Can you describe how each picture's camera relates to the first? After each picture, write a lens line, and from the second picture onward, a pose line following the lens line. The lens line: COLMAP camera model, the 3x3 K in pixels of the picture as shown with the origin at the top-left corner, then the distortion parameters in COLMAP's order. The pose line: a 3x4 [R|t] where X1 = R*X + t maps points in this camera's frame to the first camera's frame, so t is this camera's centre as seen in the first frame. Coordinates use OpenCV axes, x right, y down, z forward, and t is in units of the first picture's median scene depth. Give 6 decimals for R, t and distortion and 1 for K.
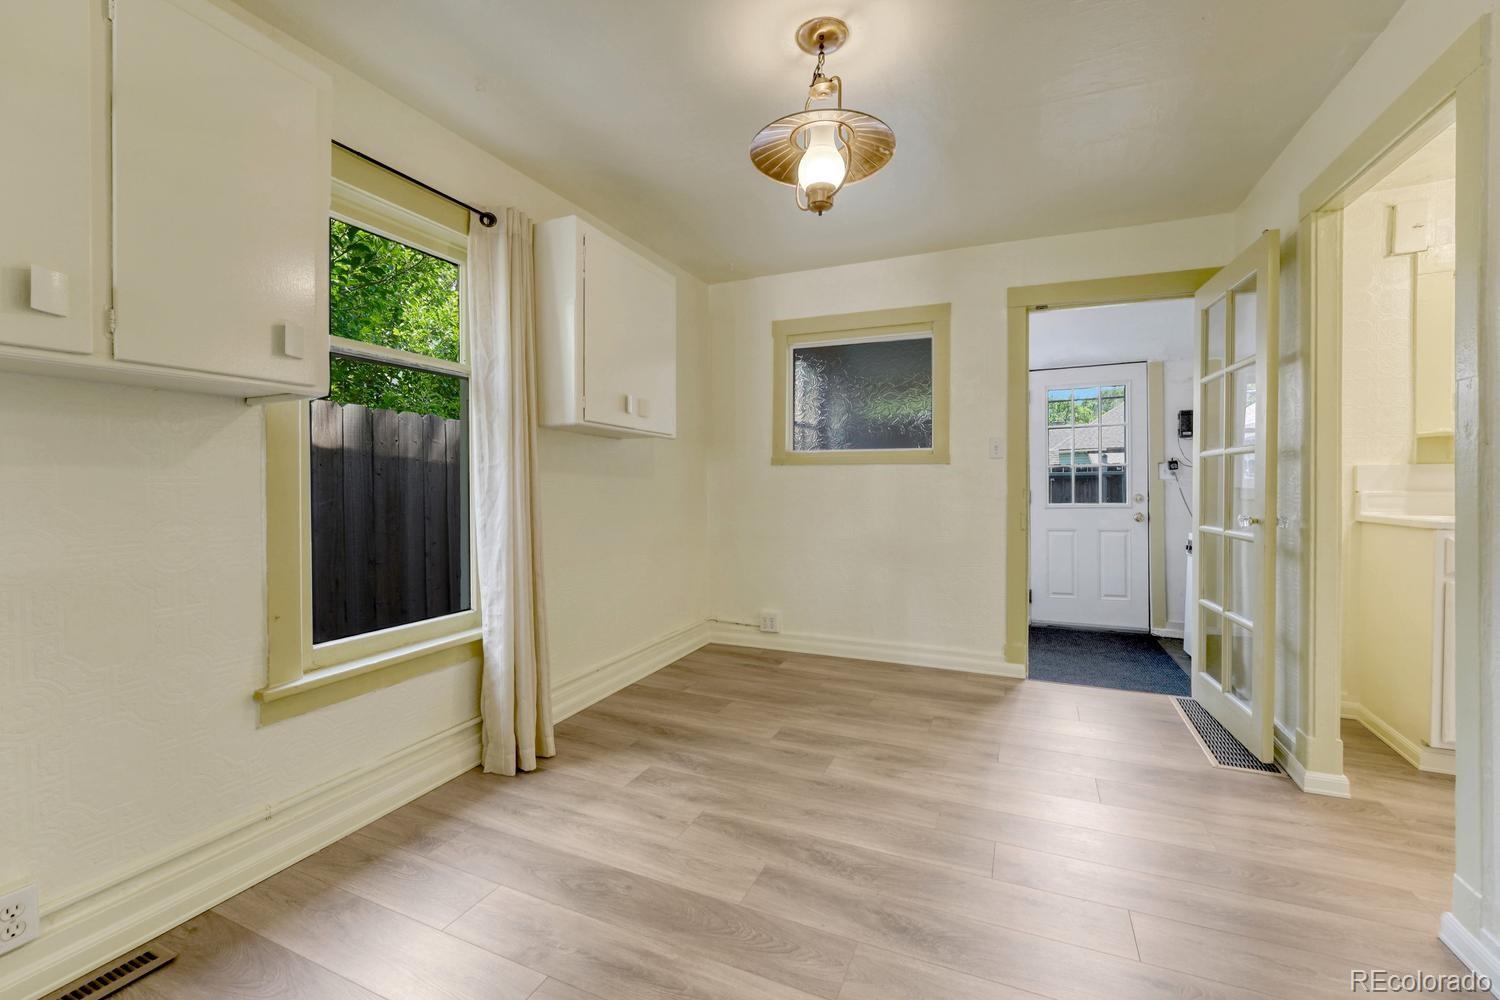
lens RADIAL K [[639.1, 0, 749.0], [0, 639.1, 487.8], [0, 0, 1]] dist [-0.003354, 0.000028]
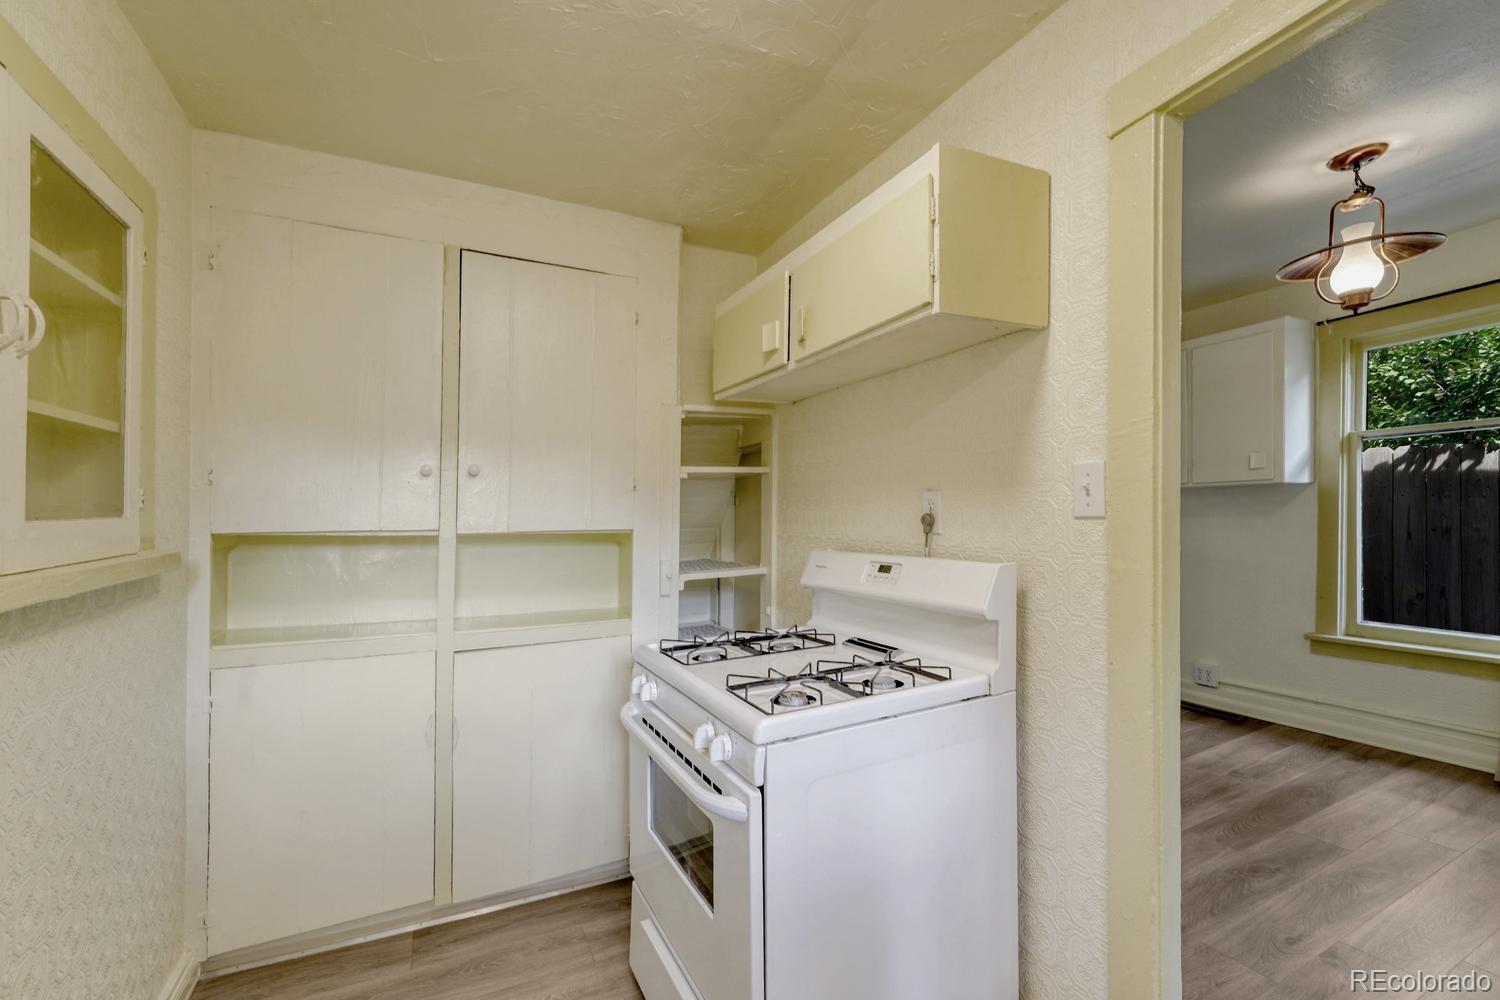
lens RADIAL K [[649.8, 0, 744.2], [0, 649.8, 515.5], [0, 0, 1]] dist [-0.002079, 0.000502]
pose [[-0.639941, 0.035265, -0.767615, 1.296508], [0.037317, 0.999194, 0.014793, -0.090582], [0.767517, -0.019179, -0.640741, 0.693248]]
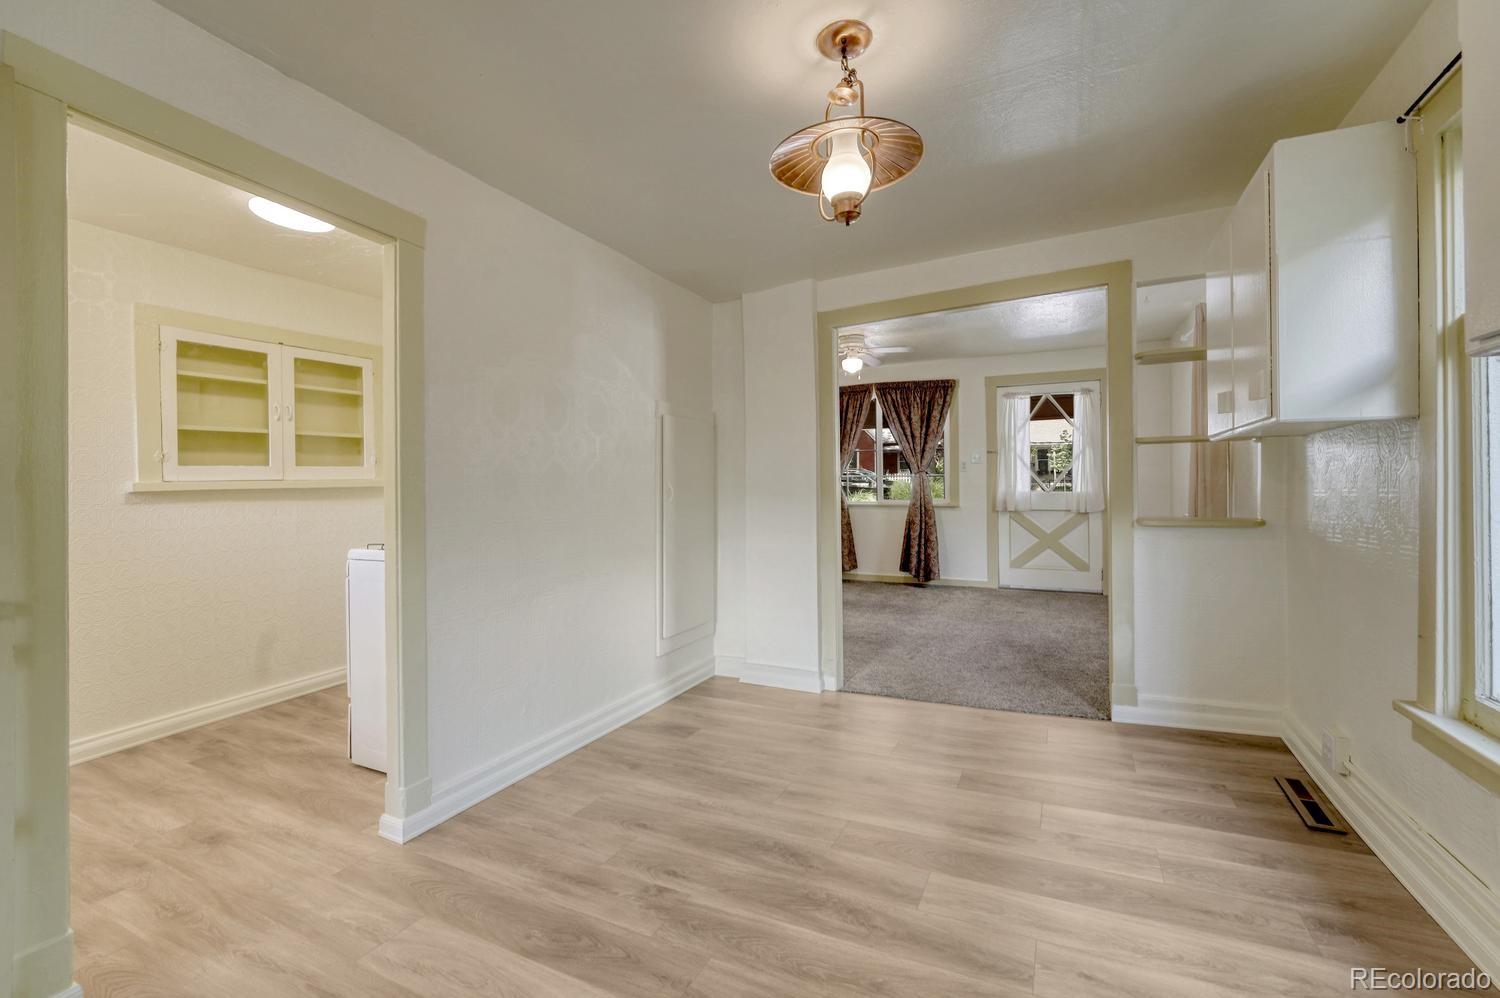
lens RADIAL K [[638.2, 0, 761.9], [0, 638.2, 479.1], [0, 0, 1]] dist [-0.006488, 0.000104]
pose [[-0.999208, 0.017871, 0.035560, 0.160410], [0.017413, 0.999762, -0.013161, -0.029580], [-0.035787, -0.012531, -0.999281, 1.483120]]
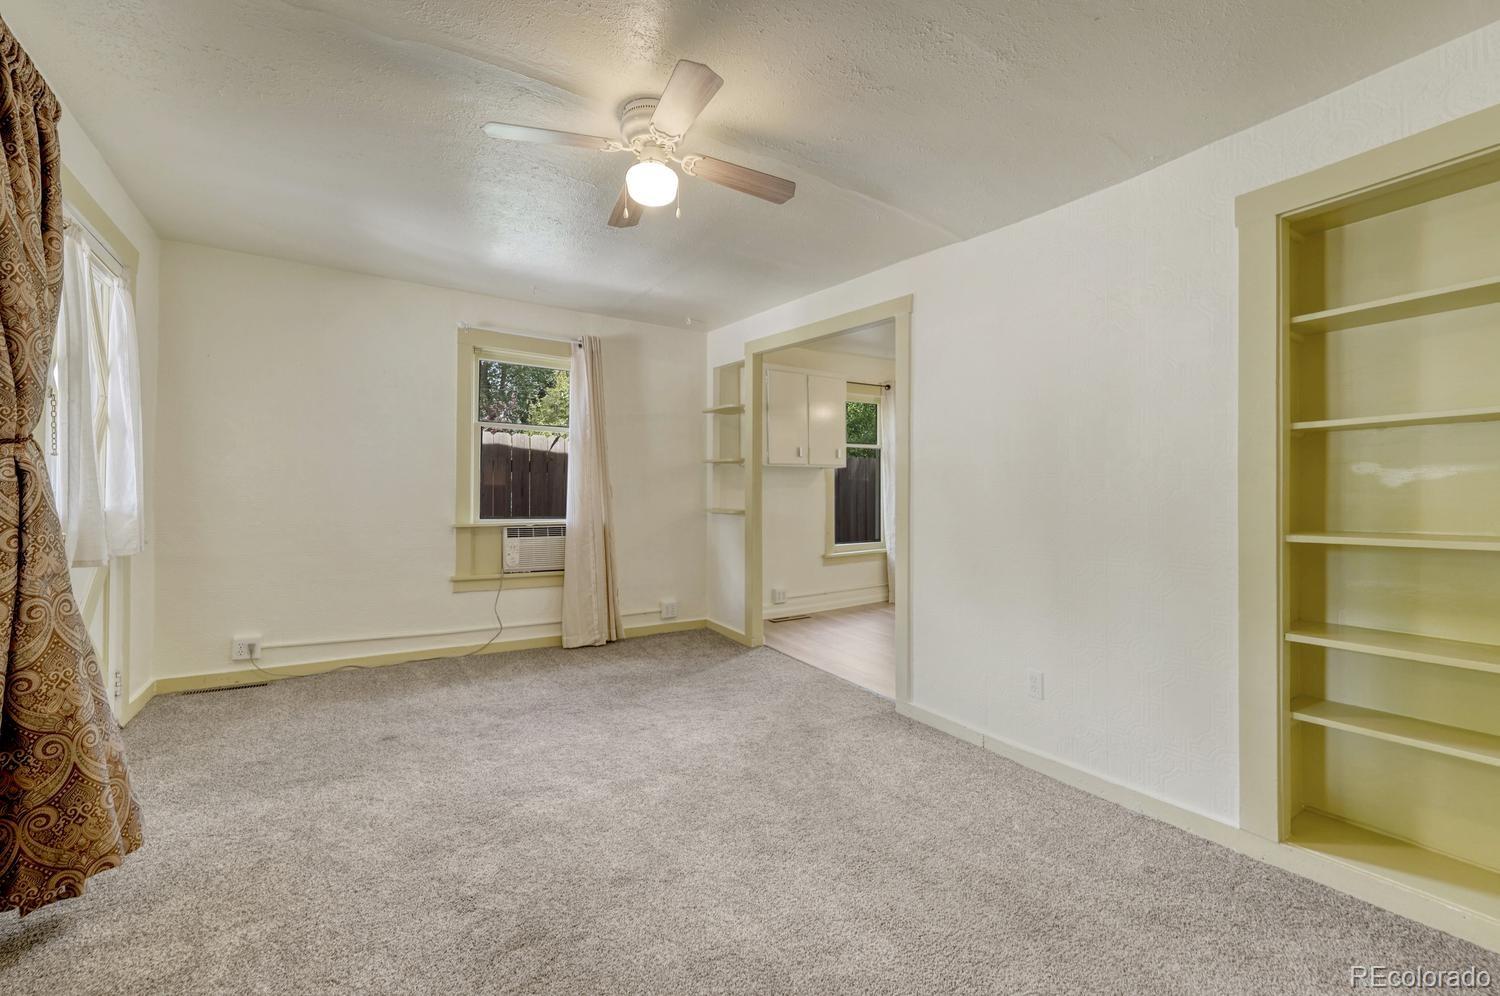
lens RADIAL K [[628.6, 0, 756.0], [0, 628.6, 489.6], [0, 0, 1]] dist [-0.001975, 0.000435]
pose [[0.835187, 0.011405, -0.549848, 0.528860], [-0.005653, 0.999910, 0.012155, -0.042910], [0.549937, -0.007044, 0.835176, -1.390029]]
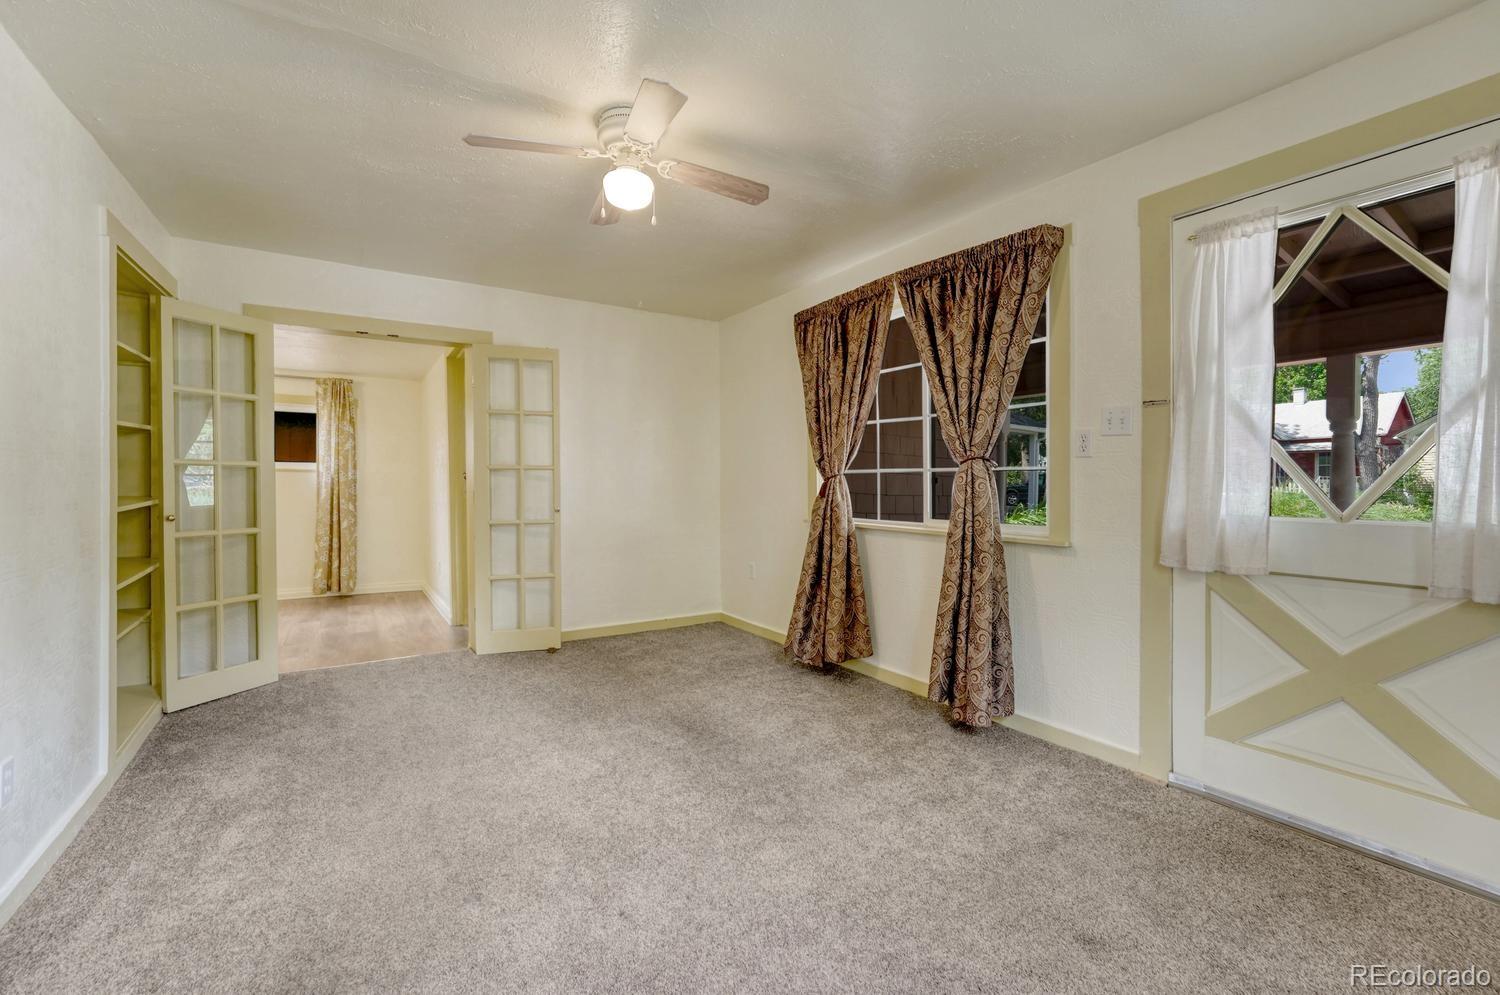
lens RADIAL K [[657.0, 0, 752.2], [0, 657.0, 474.2], [0, 0, 1]] dist [-0.000791, -0.000274]
pose [[-0.834575, 0.007542, 0.550843, -0.746946], [-0.011806, 0.999432, -0.031572, -0.014681], [-0.550768, -0.032852, -0.834012, -0.056643]]
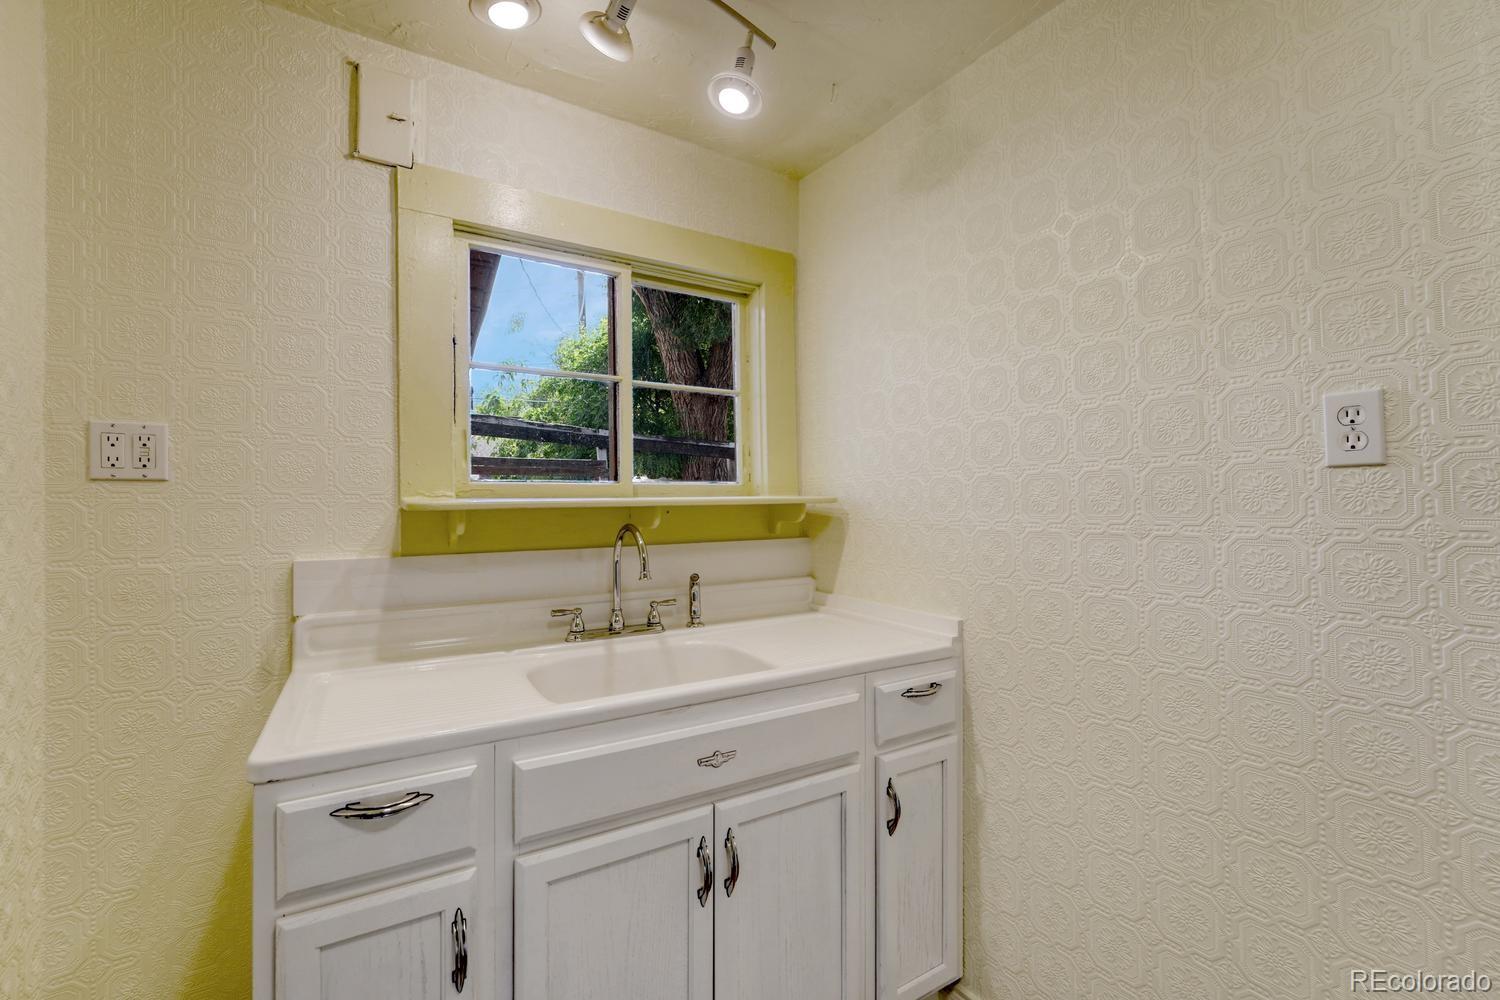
lens RADIAL K [[628.6, 0, 756.0], [0, 628.6, 491.6], [0, 0, 1]] dist [-0.001975, 0.000435]
pose [[0.573462, 0.001027, 0.819232, 0.923005], [0.013795, 0.999845, -0.010910, -0.096456], [-0.819116, 0.017558, 0.573359, 0.524299]]
